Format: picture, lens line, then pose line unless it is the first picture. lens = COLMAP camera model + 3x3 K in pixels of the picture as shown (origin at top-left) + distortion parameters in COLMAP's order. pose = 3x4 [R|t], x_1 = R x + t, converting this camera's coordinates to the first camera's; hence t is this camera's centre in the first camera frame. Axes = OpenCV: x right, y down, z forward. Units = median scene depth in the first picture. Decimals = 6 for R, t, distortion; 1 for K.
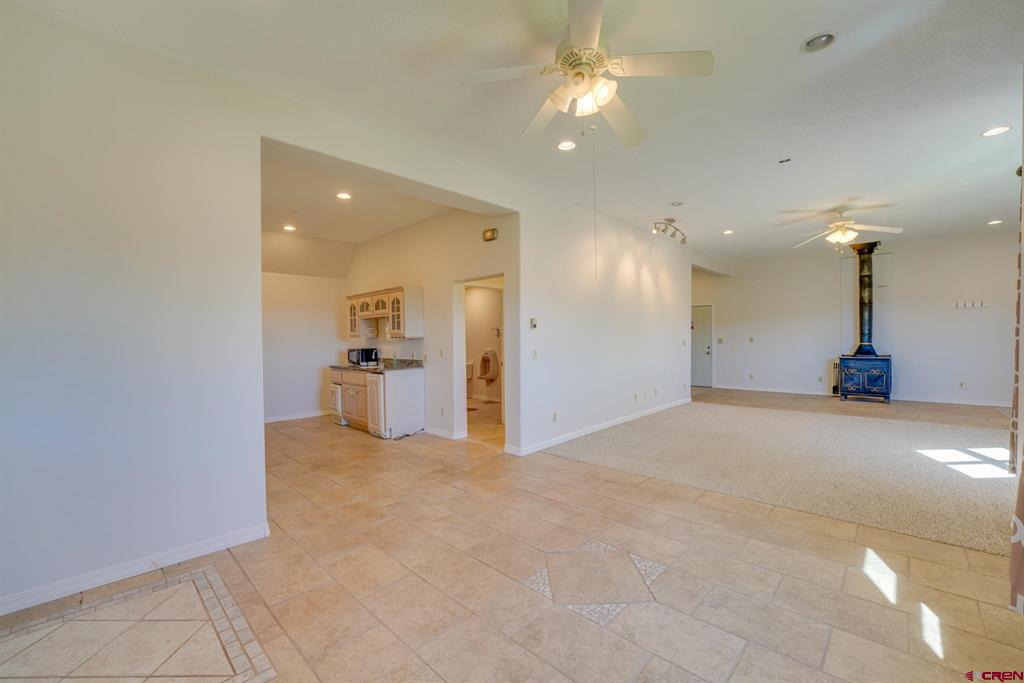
lens RADIAL K [[413.3, 0, 510.4], [0, 413.3, 343.8], [0, 0, 1]] dist [-0.024051, 0.000250]
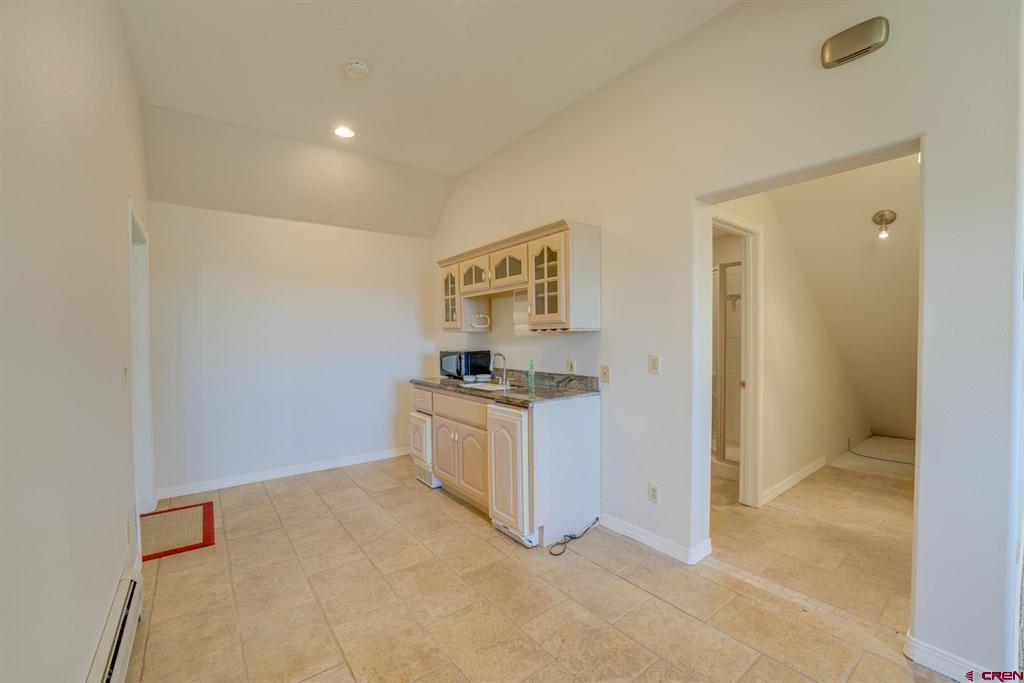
lens RADIAL K [[413.3, 0, 510.4], [0, 413.3, 343.8], [0, 0, 1]] dist [-0.024051, 0.000250]
pose [[0.988627, 0.005595, -0.150286, -0.239017], [-0.005172, 0.999981, 0.003205, -0.000599], [0.150301, -0.002392, 0.988637, 0.499944]]
